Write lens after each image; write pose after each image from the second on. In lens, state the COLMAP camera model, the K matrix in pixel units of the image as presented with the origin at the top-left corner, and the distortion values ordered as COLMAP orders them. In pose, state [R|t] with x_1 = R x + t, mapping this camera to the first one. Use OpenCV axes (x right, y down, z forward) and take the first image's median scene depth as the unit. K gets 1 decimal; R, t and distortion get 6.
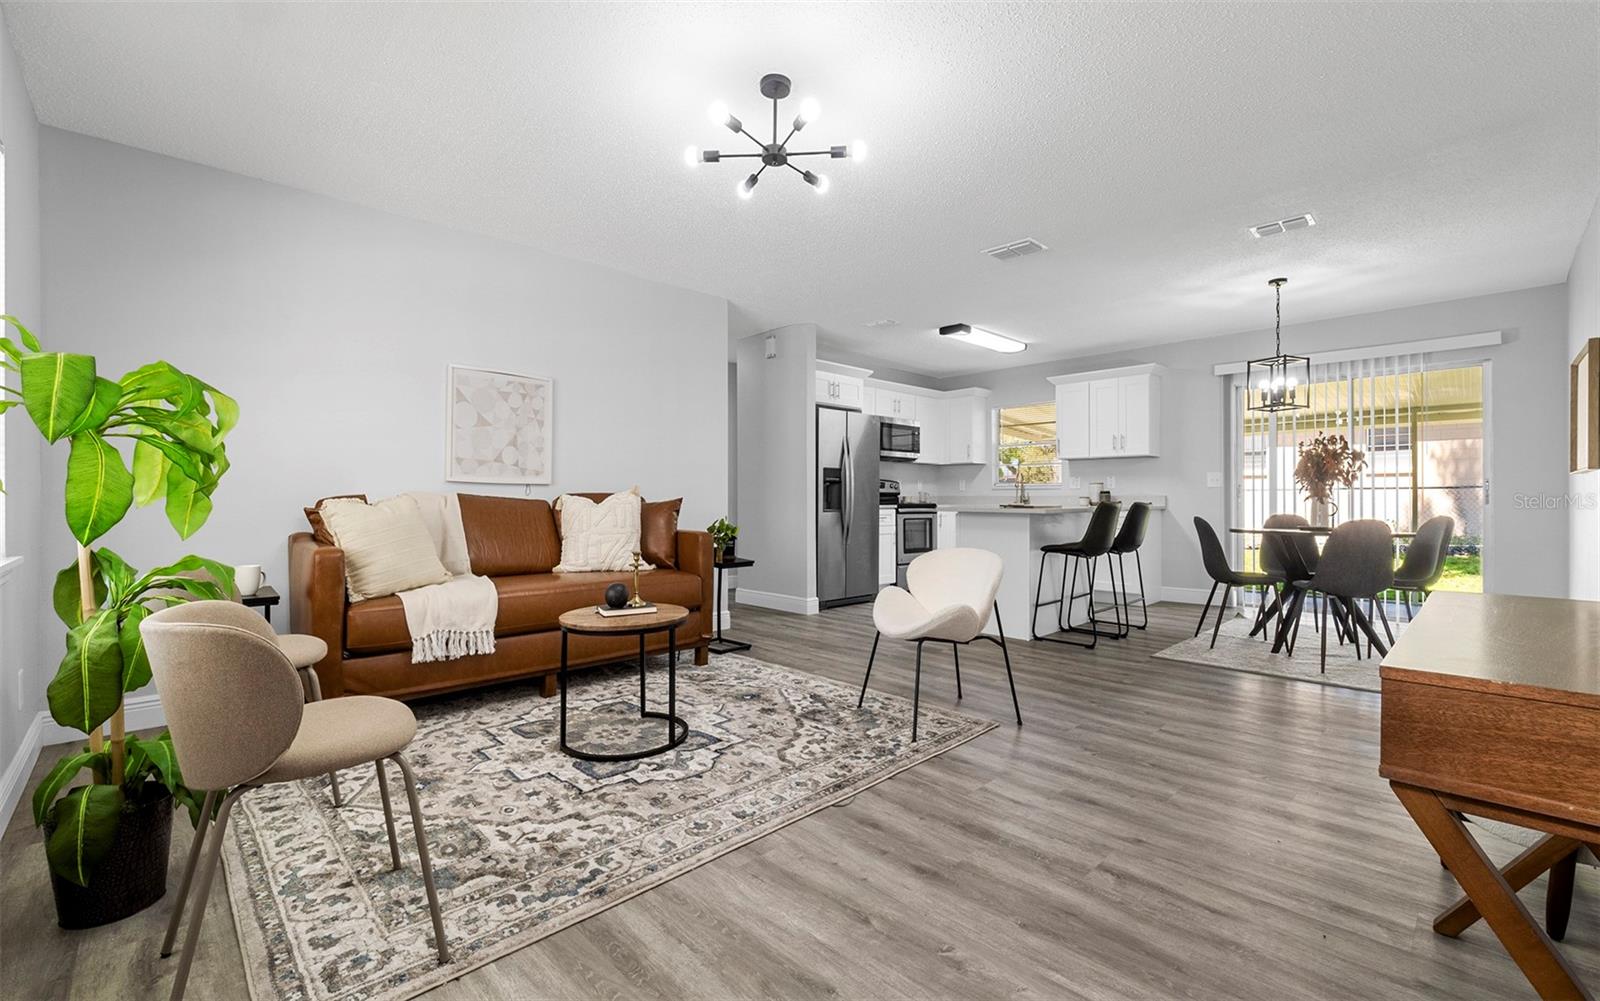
lens RADIAL K [[660.4, 0, 806.6], [0, 660.4, 502.4], [0, 0, 1]] dist [0.001979, 0.000258]
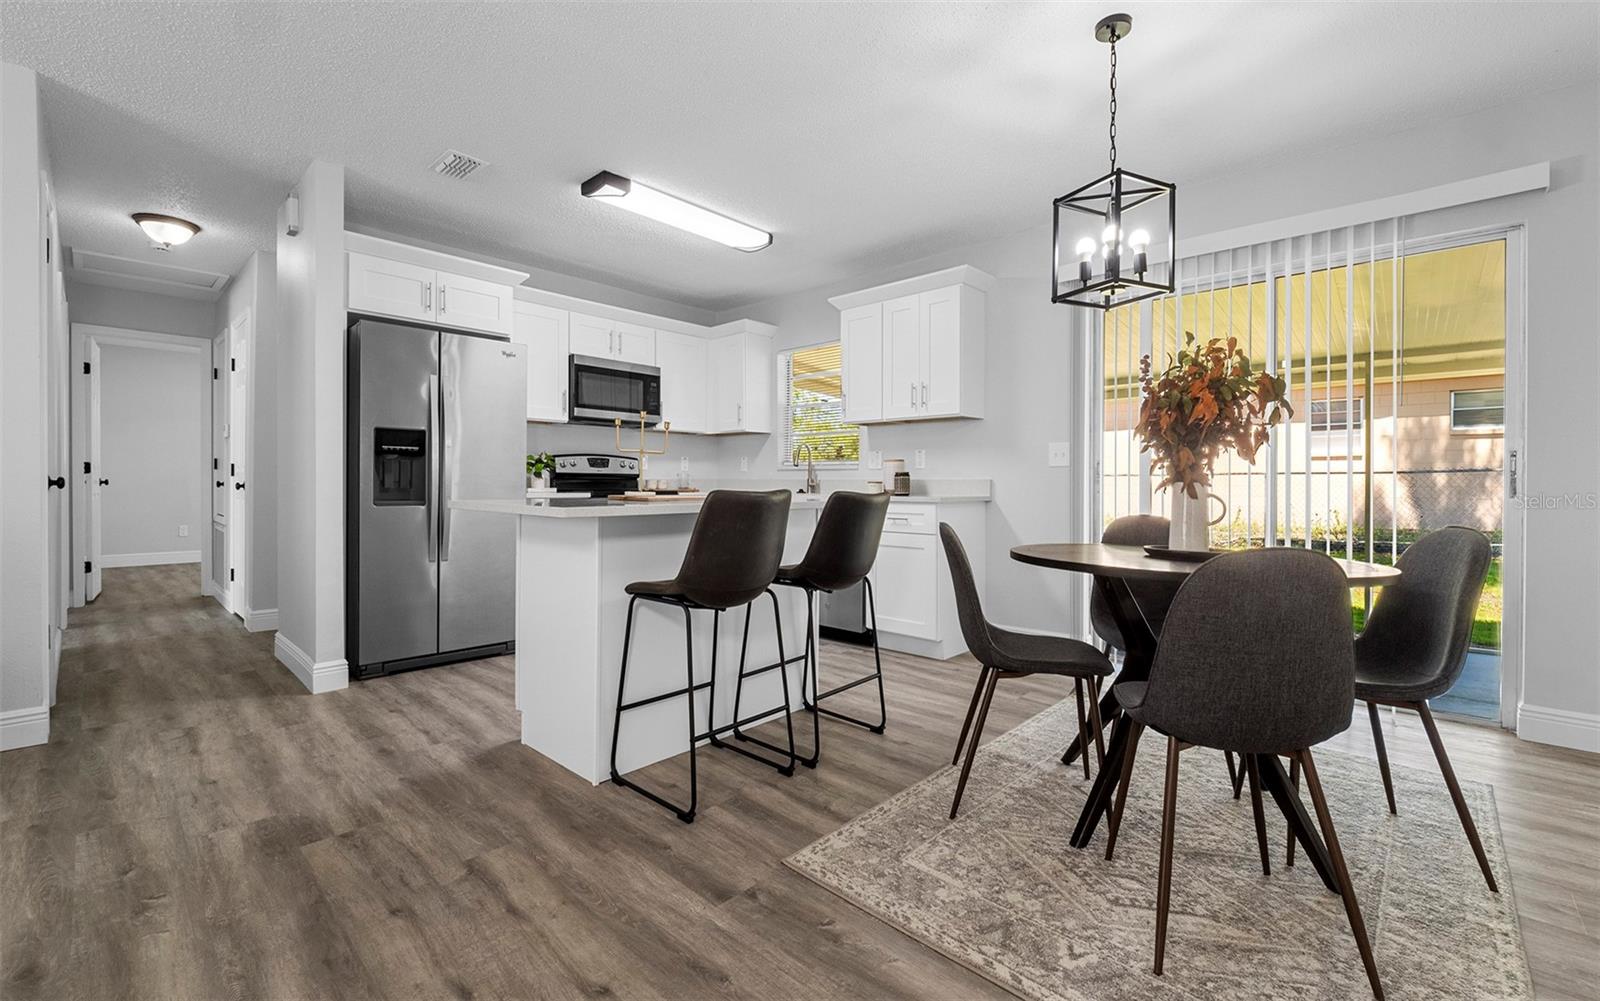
lens RADIAL K [[660.4, 0, 798.2], [0, 660.4, 489.3], [0, 0, 1]] dist [0.001979, 0.000258]
pose [[0.999178, 0.003367, 0.040408, 0.458521], [-0.003503, 0.999988, 0.003313, -0.003373], [-0.040397, -0.003452, 0.999178, 0.522924]]
